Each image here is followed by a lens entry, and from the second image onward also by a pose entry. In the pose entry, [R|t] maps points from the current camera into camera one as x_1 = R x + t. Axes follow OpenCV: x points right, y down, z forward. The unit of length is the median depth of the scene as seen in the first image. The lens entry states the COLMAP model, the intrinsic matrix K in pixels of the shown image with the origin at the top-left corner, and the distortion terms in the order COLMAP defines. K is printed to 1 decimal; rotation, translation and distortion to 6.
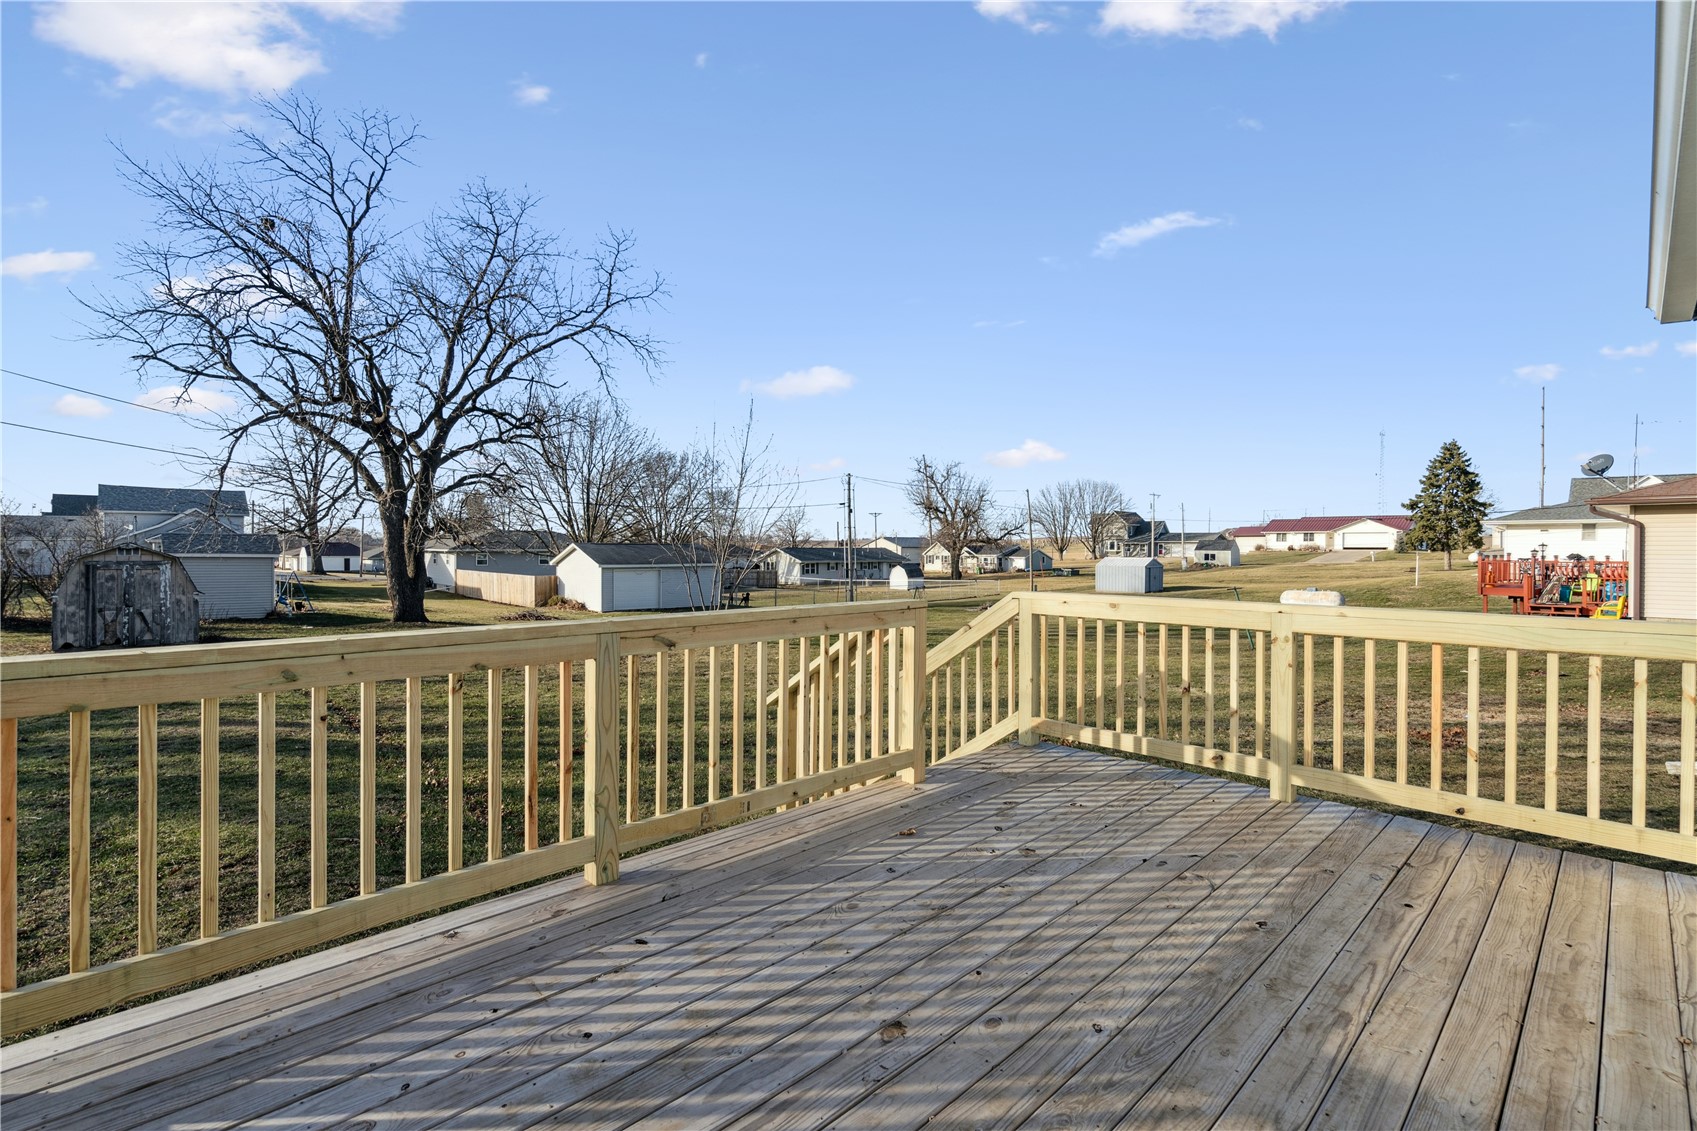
lens RADIAL K [[770.5, 0, 853.4], [0, 770.5, 556.6], [0, 0, 1]] dist [-0.000829, -0.000349]
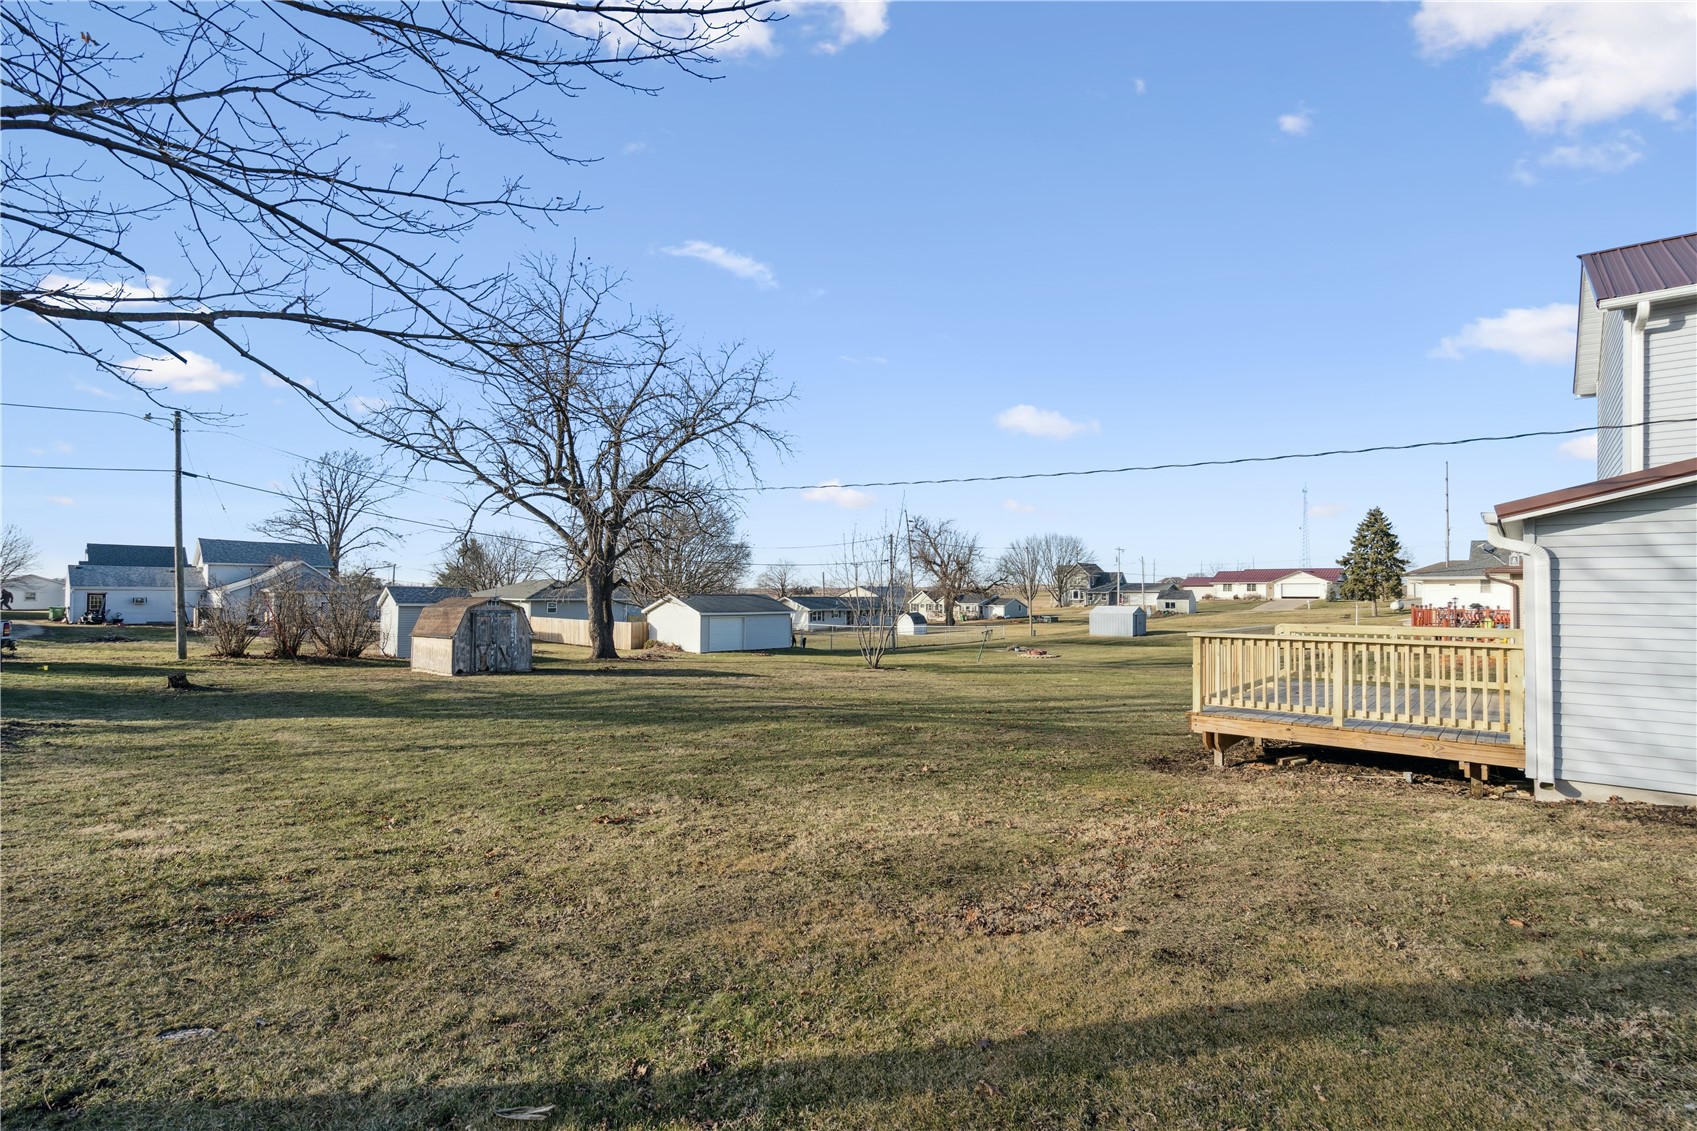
lens RADIAL K [[768.0, 0, 856.3], [0, 768.0, 581.7], [0, 0, 1]] dist [-0.001881, 0.000486]
pose [[0.997157, 0.002409, 0.075309, -0.090053], [-0.000205, 0.999572, -0.029258, -0.001159], [-0.075347, 0.029159, 0.996731, -0.094655]]
